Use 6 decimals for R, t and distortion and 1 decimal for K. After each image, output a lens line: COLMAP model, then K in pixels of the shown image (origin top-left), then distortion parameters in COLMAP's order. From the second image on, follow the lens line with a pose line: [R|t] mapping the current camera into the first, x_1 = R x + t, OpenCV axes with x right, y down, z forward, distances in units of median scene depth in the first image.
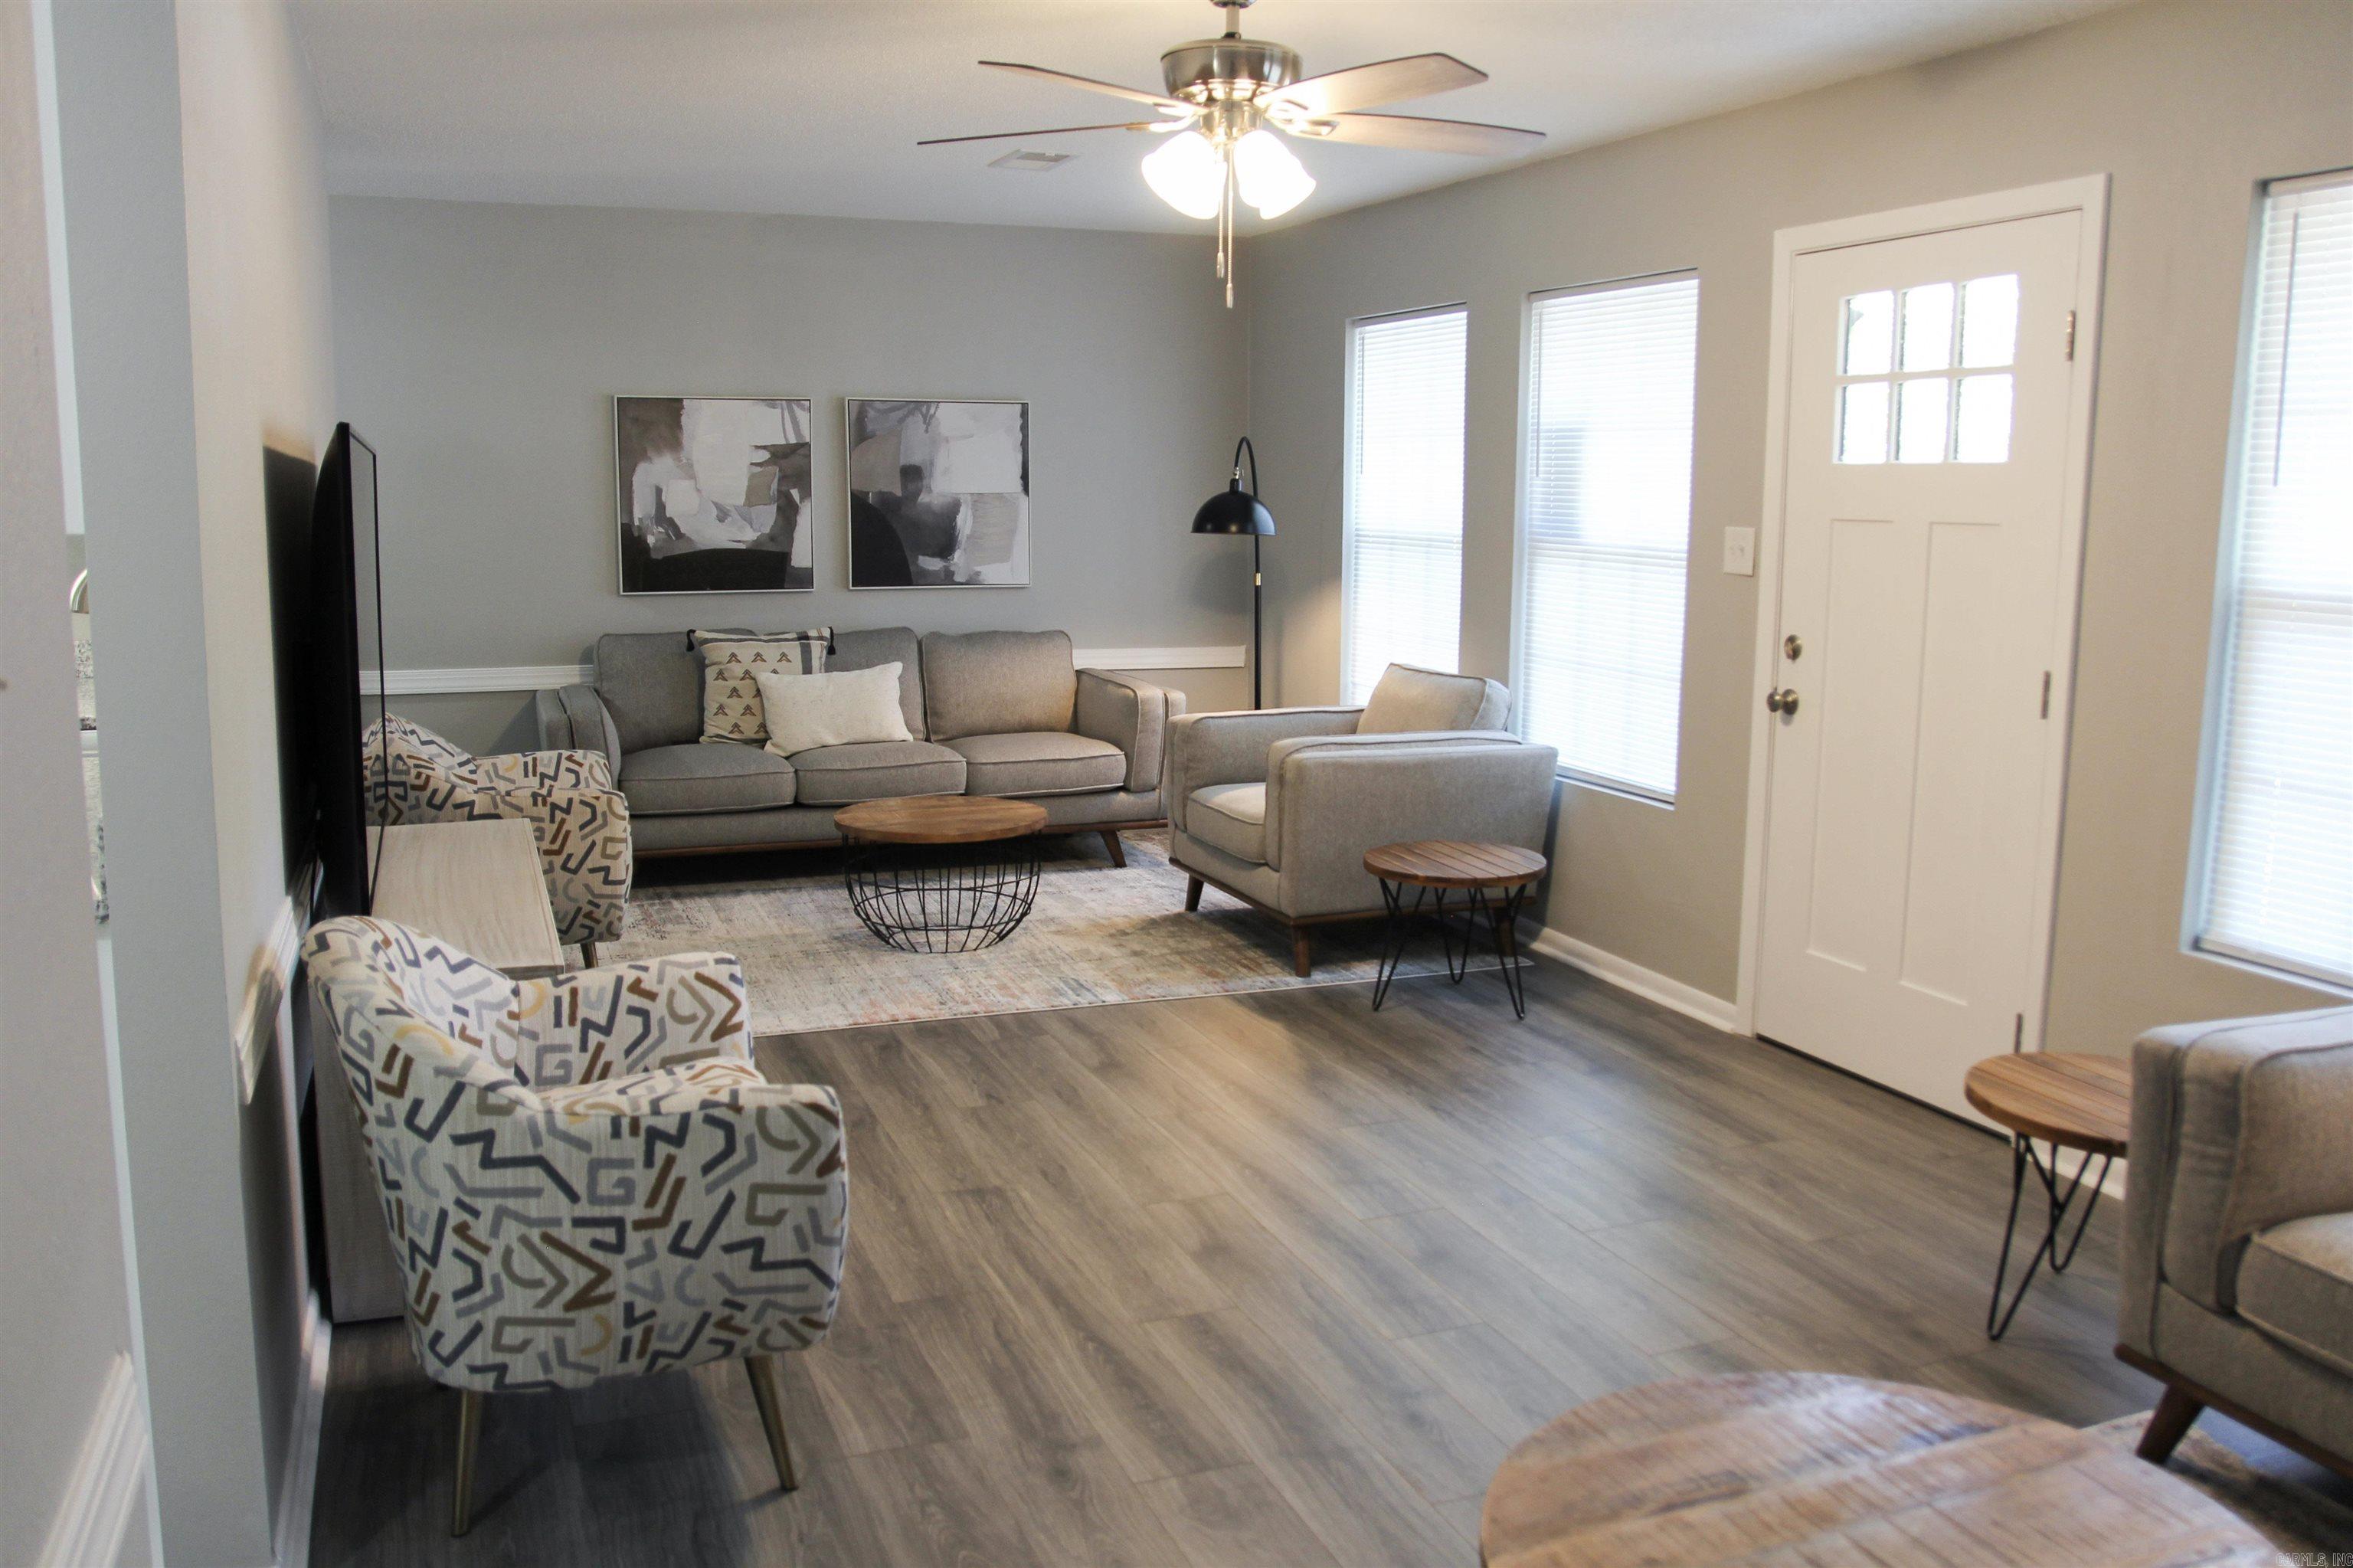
lens RADIAL K [[1886.2, 0, 1174.8], [0, 1886.2, 797.3], [0, 0, 1]] dist [-0.127126, 0.111112]
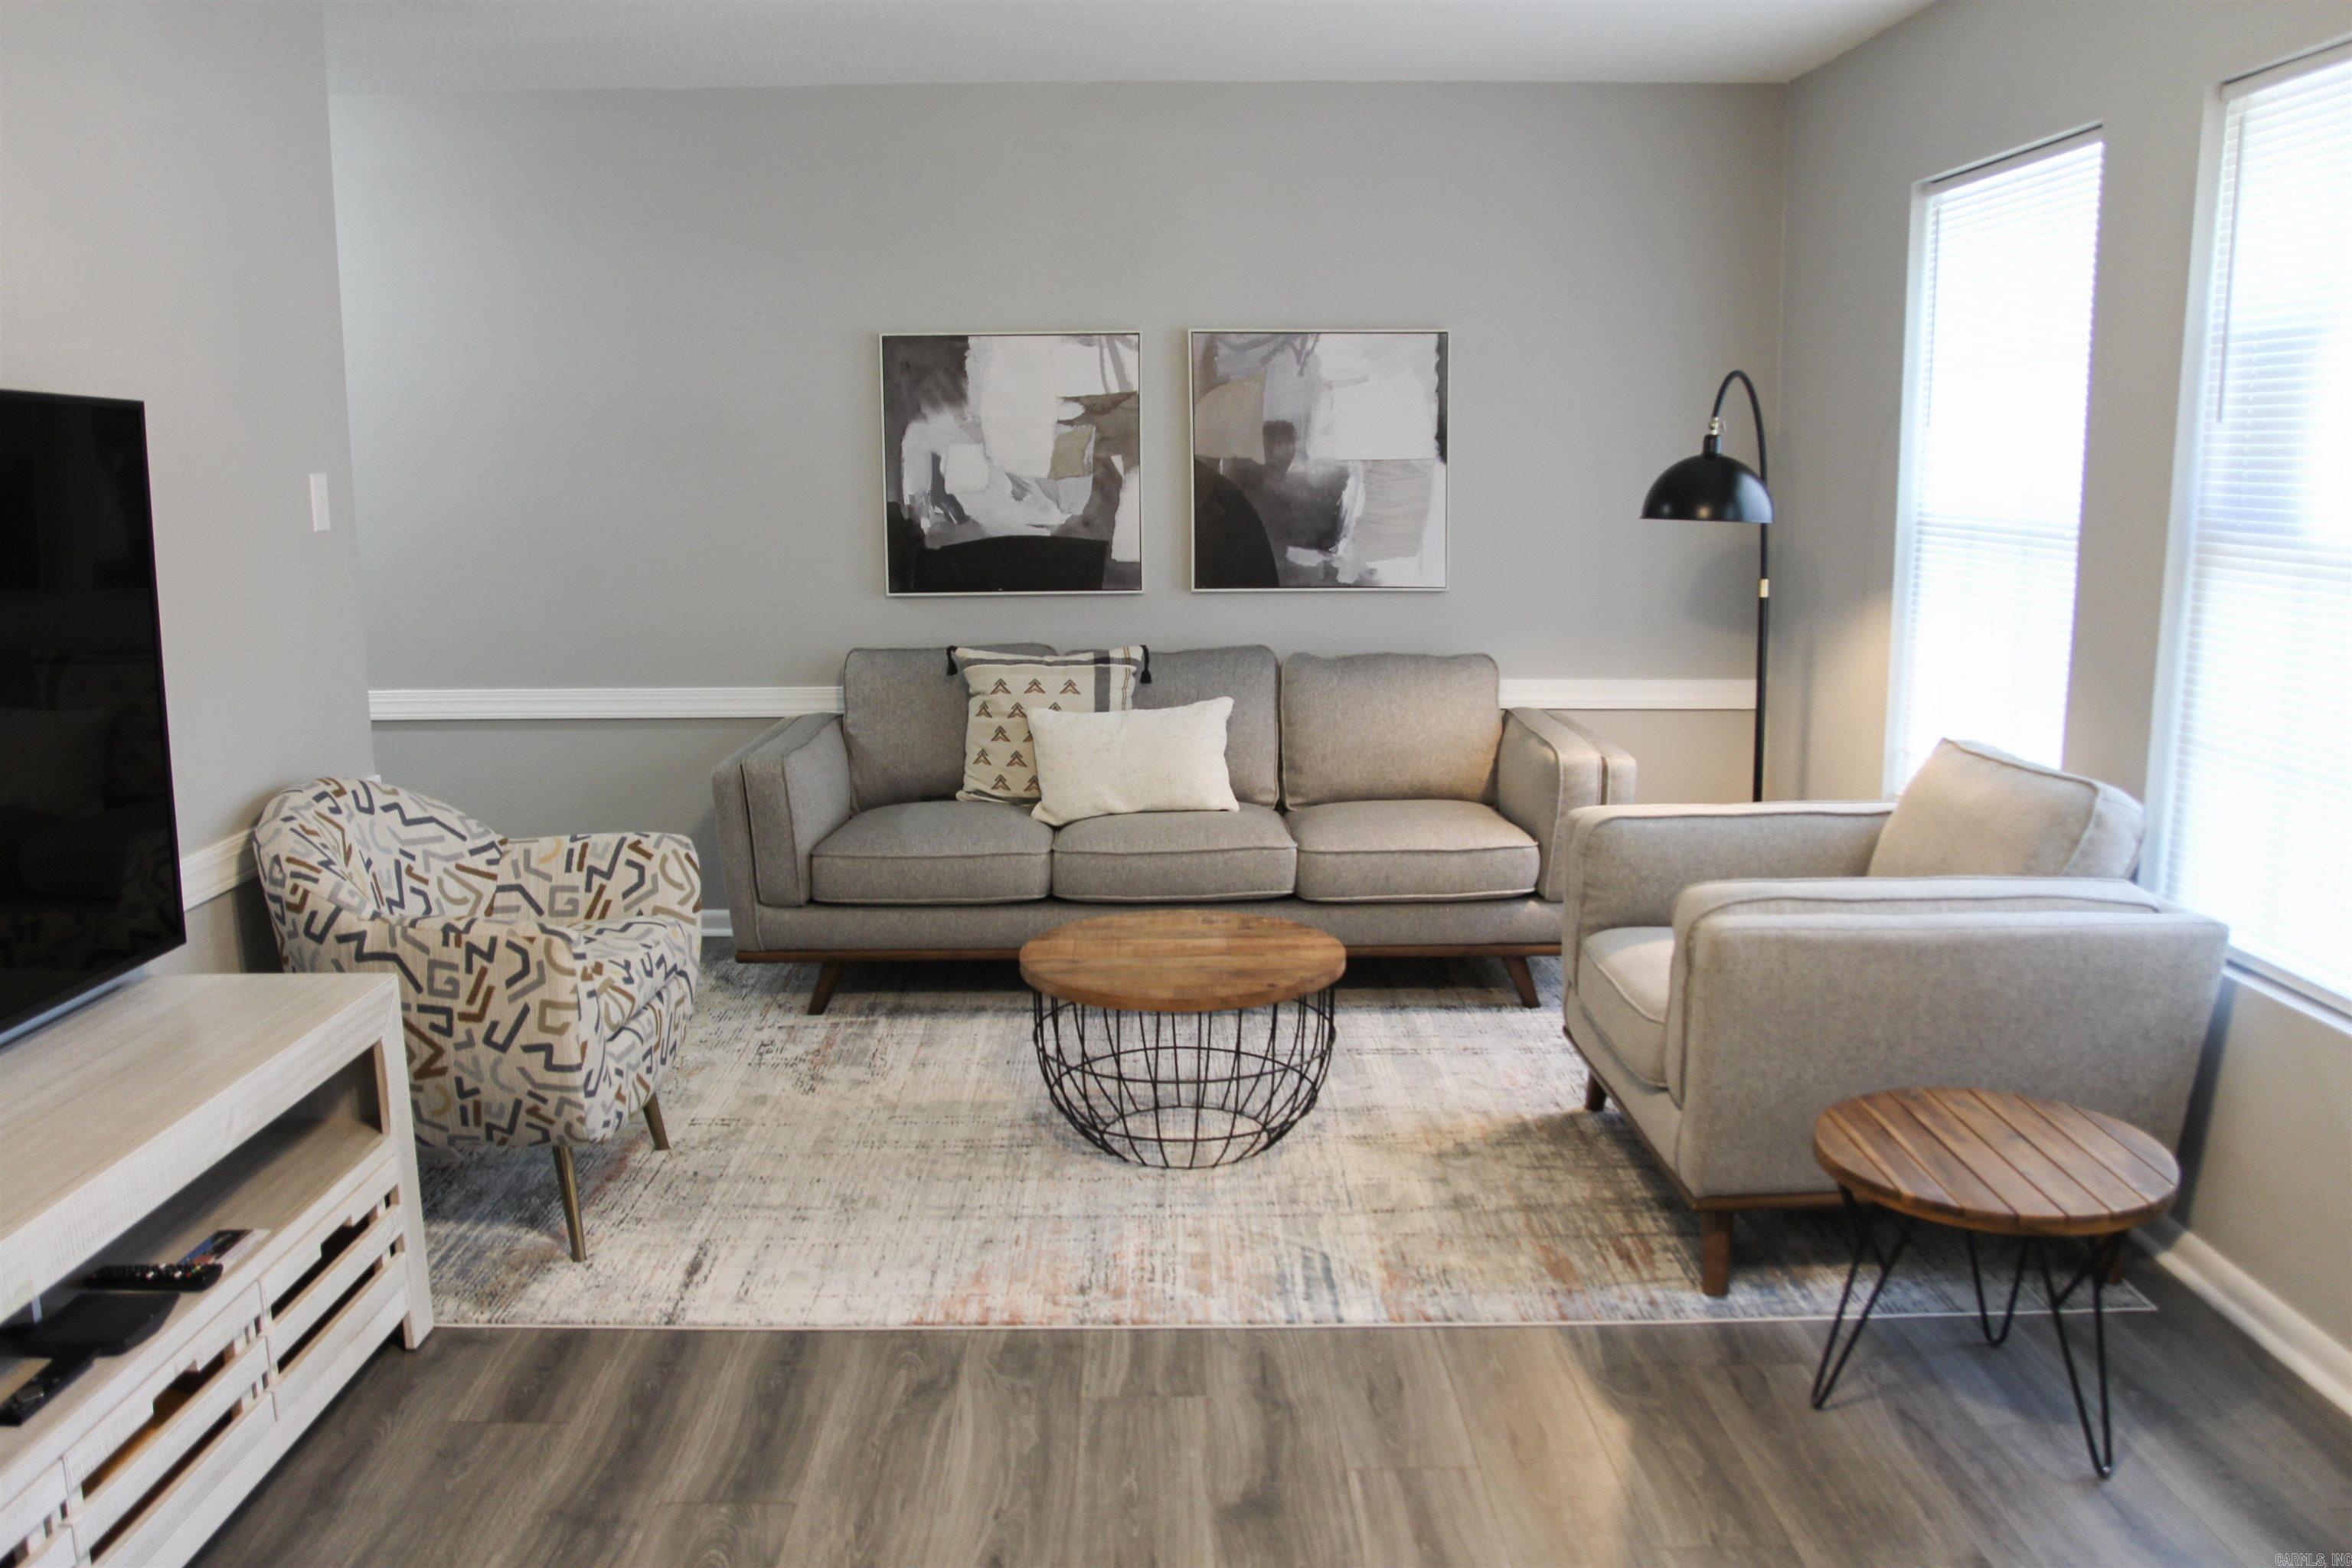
lens RADIAL K [[1885.3, 0, 1153.7], [0, 1885.3, 797.5], [0, 0, 1]] dist [-0.127126, 0.111112]
pose [[0.936918, 0.049505, -0.346025, 0.092442], [-0.044140, 0.998752, 0.023374, -0.060535], [0.346750, -0.006626, 0.937934, 0.391299]]
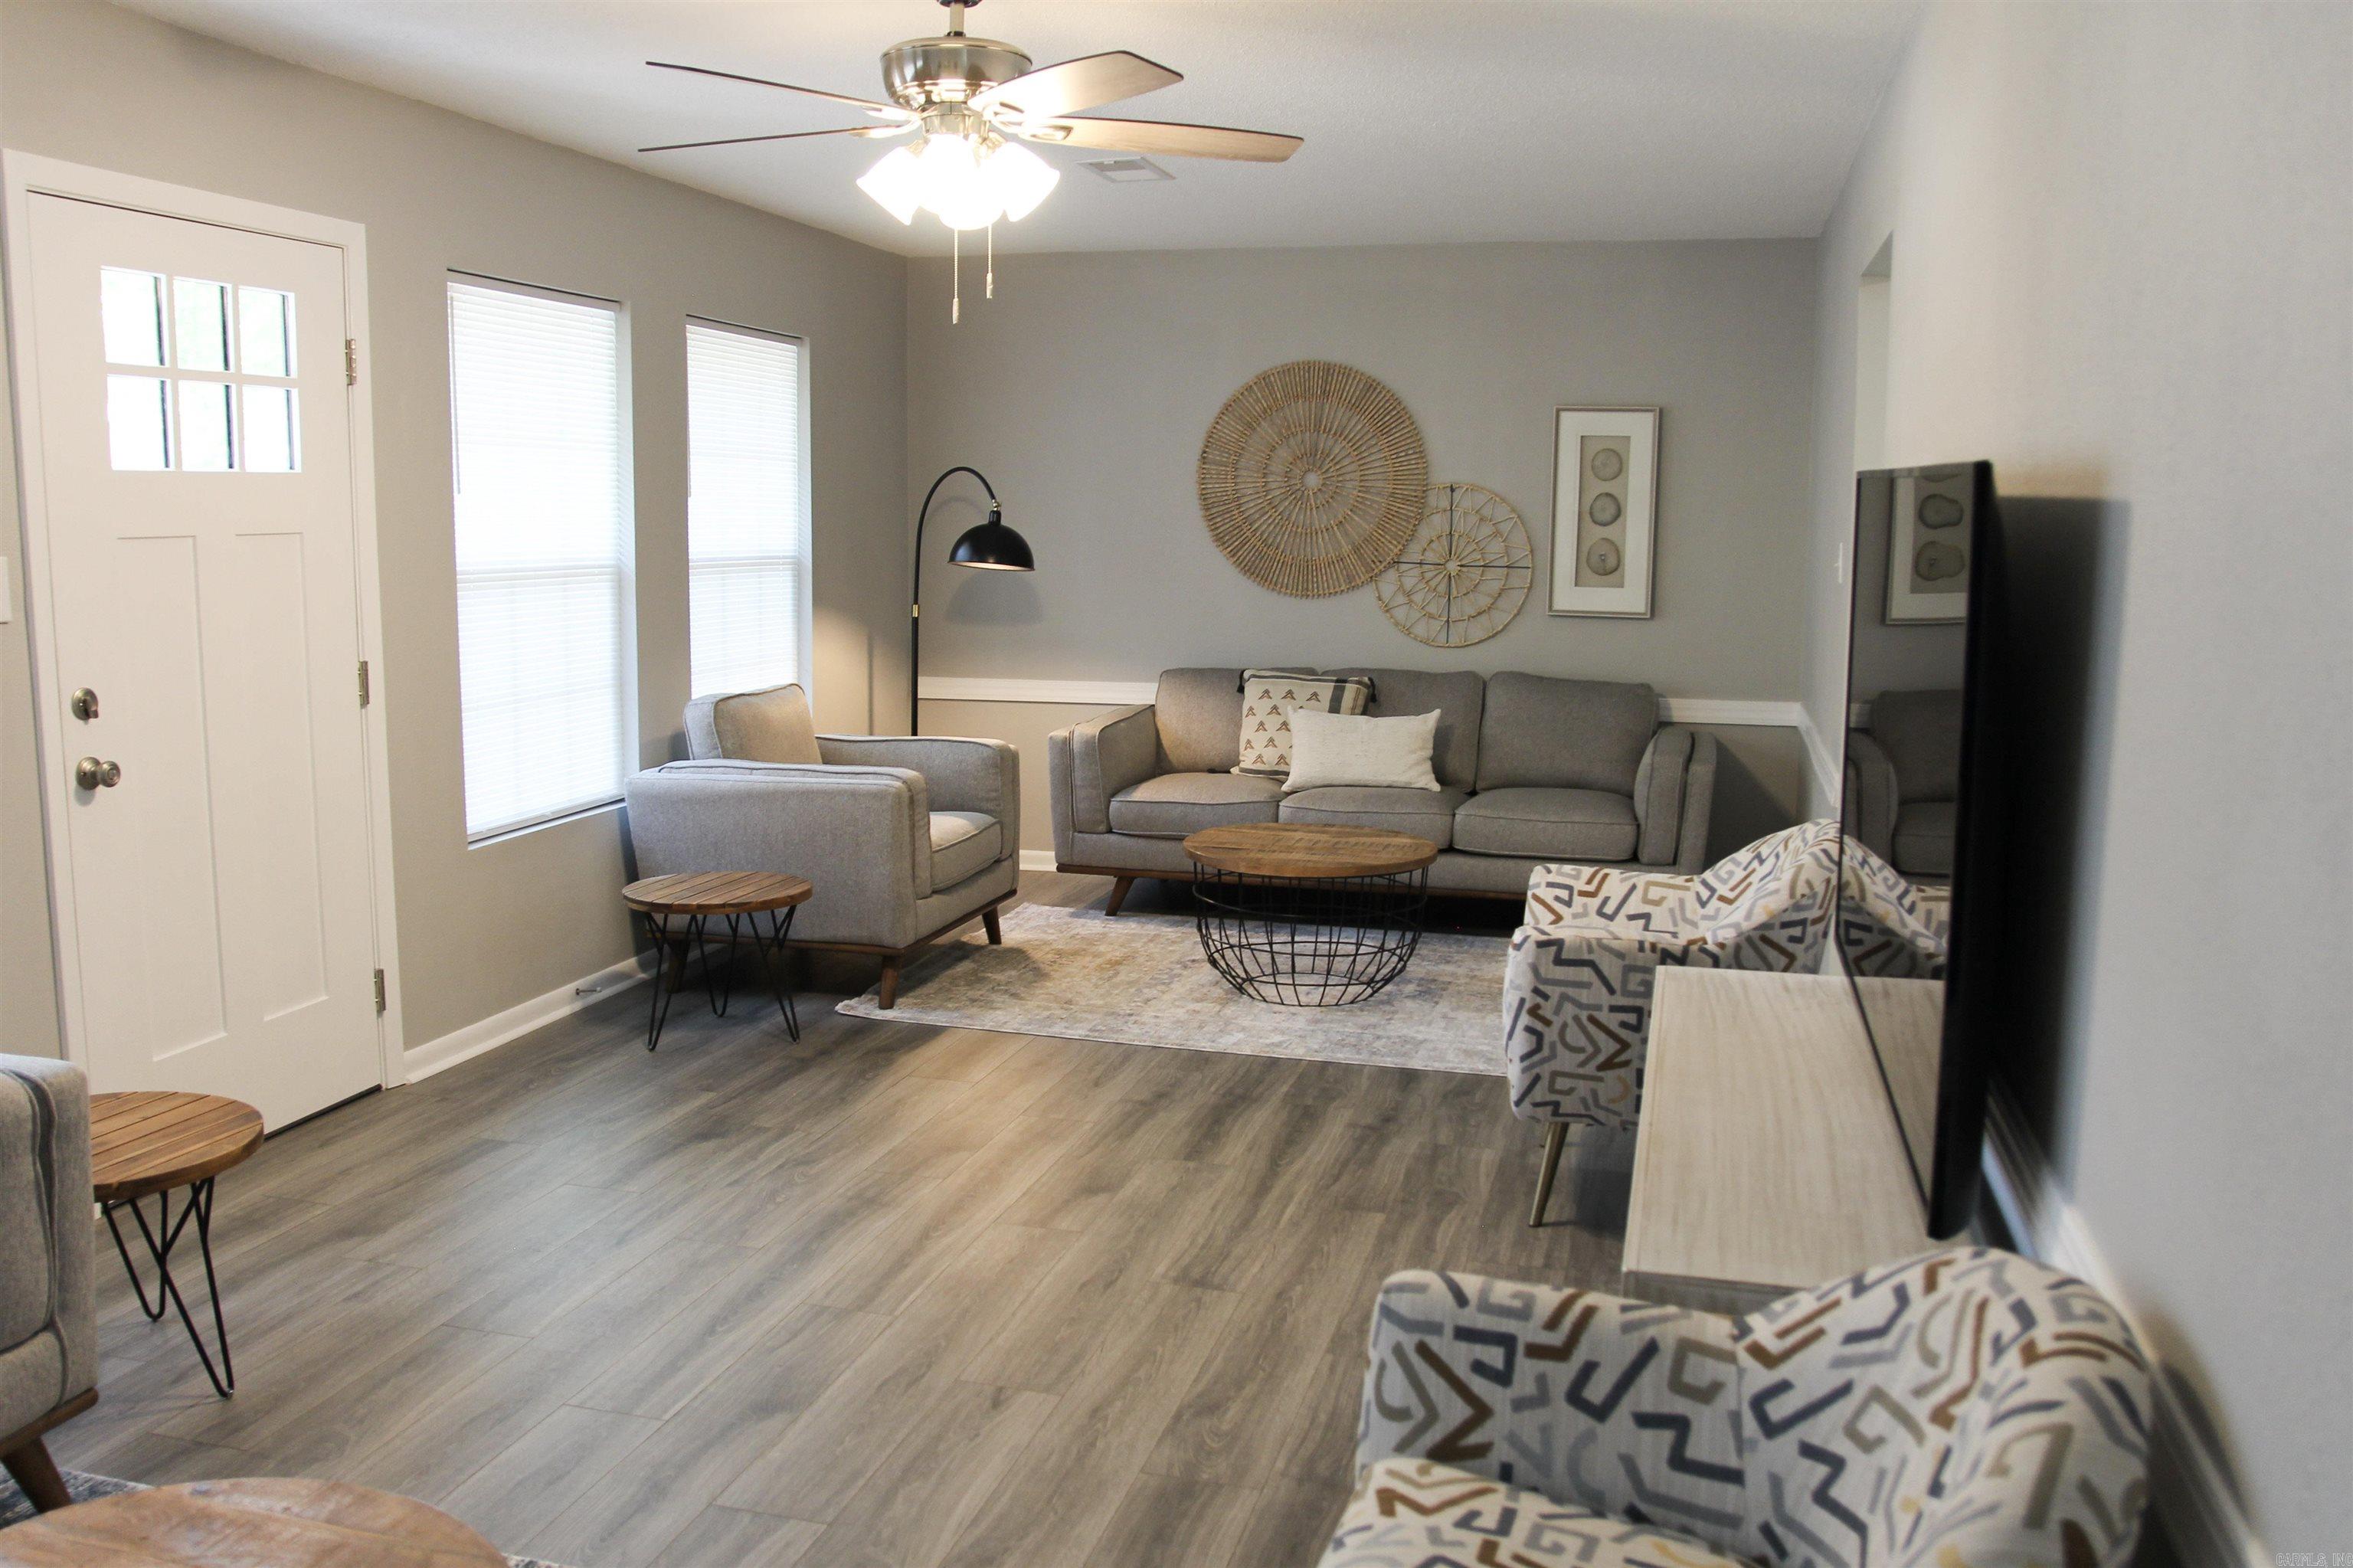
lens RADIAL K [[1886.2, 0, 1194.7], [0, 1886.2, 790.6], [0, 0, 1]] dist [-0.127126, 0.111112]
pose [[-0.806429, -0.106752, 0.581615, -0.407127], [0.078790, 0.955402, 0.284604, -0.187631], [-0.586058, 0.275338, -0.762053, 1.088350]]
